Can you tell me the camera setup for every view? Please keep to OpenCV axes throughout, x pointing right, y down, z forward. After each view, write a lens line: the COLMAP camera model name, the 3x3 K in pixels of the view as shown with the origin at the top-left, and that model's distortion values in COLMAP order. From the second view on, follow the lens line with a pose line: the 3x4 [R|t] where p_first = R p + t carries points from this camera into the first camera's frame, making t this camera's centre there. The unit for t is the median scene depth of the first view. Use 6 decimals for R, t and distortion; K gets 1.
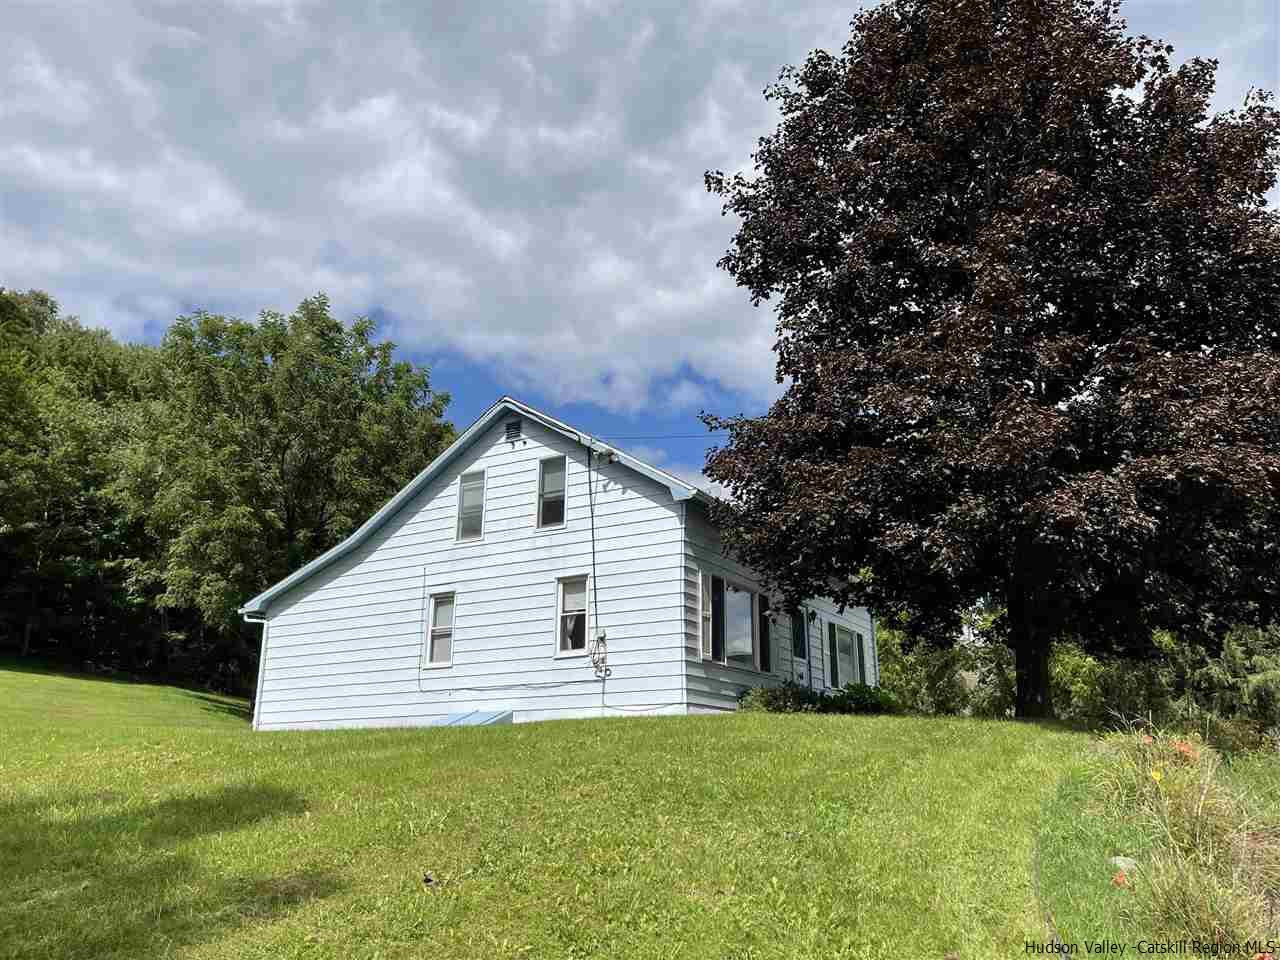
lens RADIAL K [[939.2, 0, 640.0], [0, 939.2, 480.0], [0, 0, 1]] dist [0.052684, -0.089272]
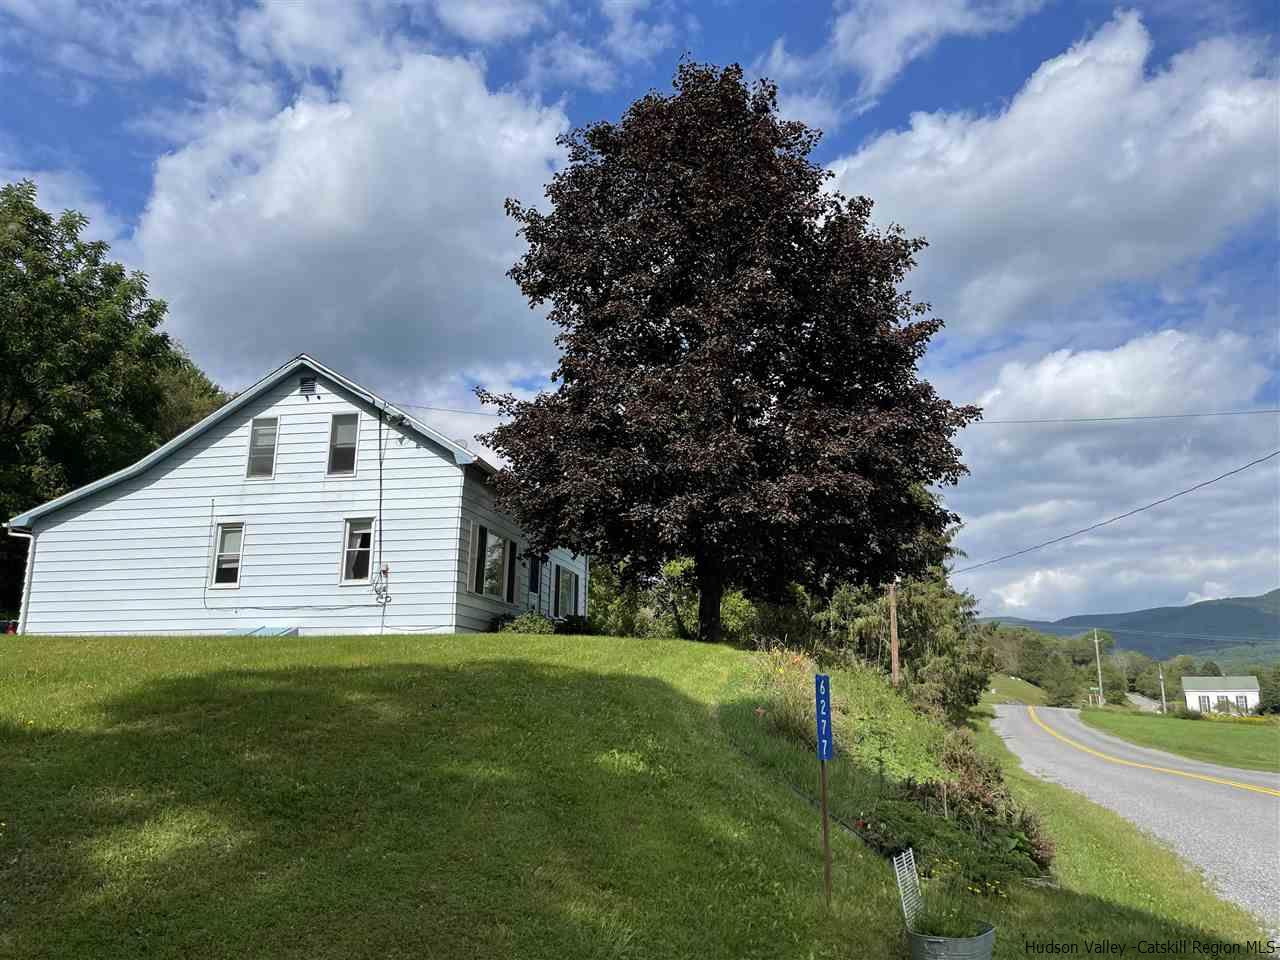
lens RADIAL K [[933.5, 0, 640.0], [0, 933.5, 480.0], [0, 0, 1]] dist [-0.011876, -0.003586]
pose [[0.944633, 0.078250, 0.318661, -0.111183], [-0.100332, 0.993517, 0.053457, -0.041261], [-0.312412, -0.082469, 0.946360, -0.208184]]
